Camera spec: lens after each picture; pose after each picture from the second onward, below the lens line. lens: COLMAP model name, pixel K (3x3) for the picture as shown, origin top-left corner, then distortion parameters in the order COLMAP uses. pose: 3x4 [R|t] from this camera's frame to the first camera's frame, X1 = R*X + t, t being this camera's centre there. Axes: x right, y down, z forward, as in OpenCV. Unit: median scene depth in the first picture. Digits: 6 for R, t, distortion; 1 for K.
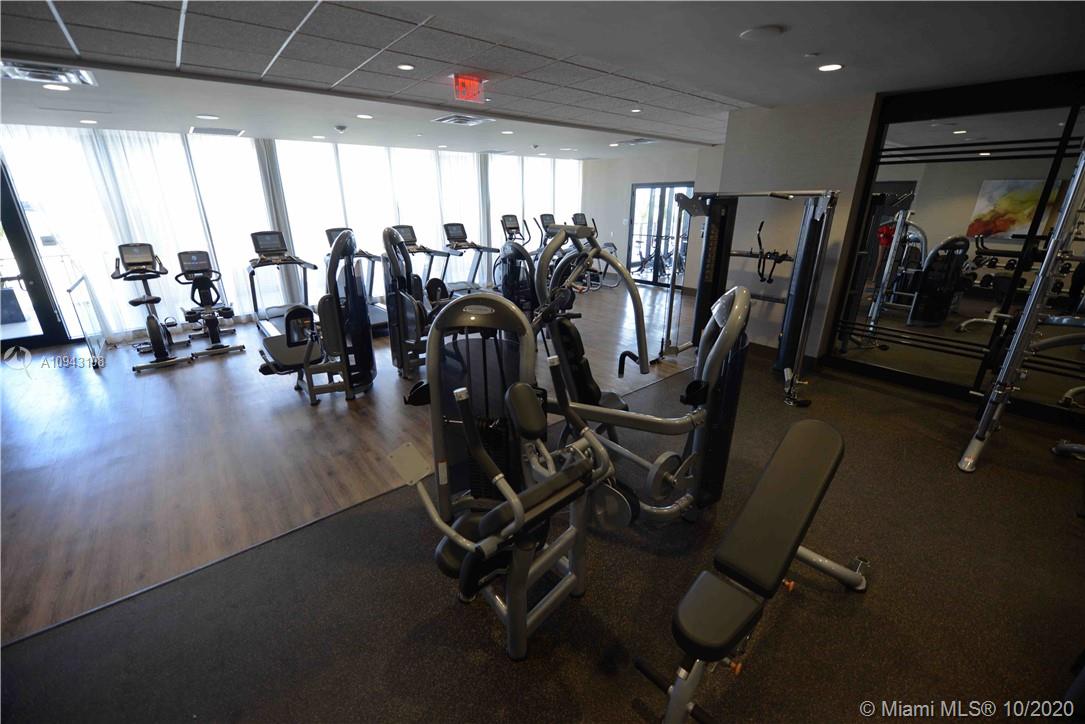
lens RADIAL K [[438.1, 0, 540.1], [0, 438.1, 361.1], [0, 0, 1]] dist [-0.011651, -0.002334]
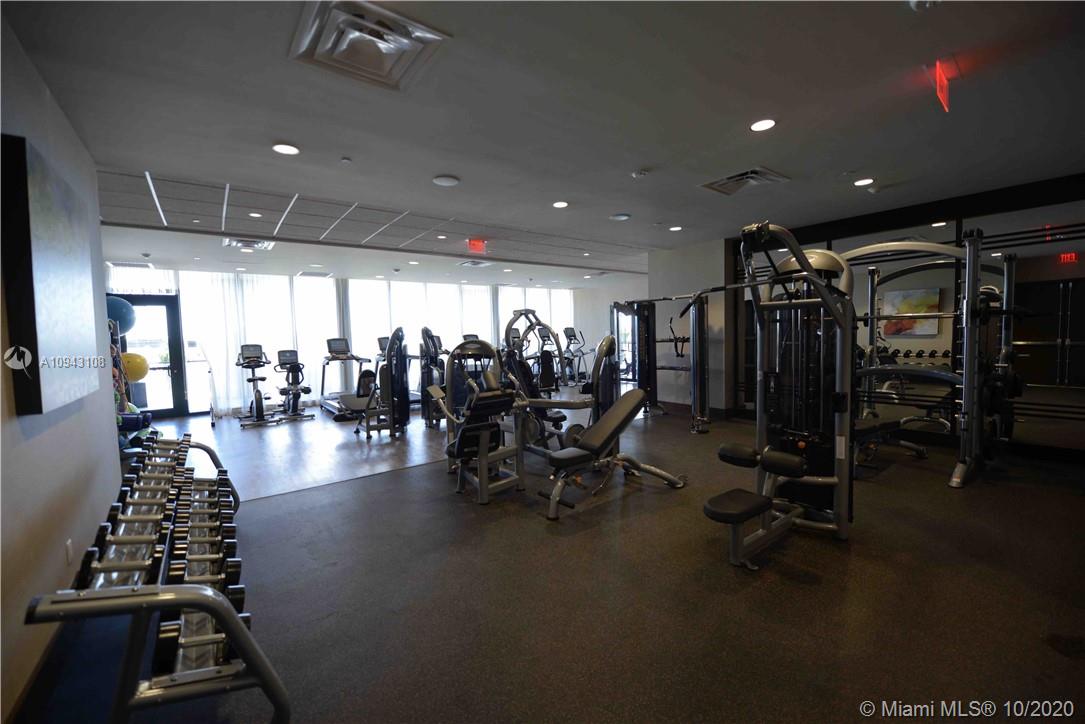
lens RADIAL K [[438.1, 0, 542.3], [0, 438.1, 360.8], [0, 0, 1]] dist [-0.011651, -0.002334]
pose [[0.999070, -0.022372, -0.036871, 0.099671], [0.010991, 0.958782, -0.283932, 0.207182], [0.041703, 0.283262, 0.958135, -0.352672]]
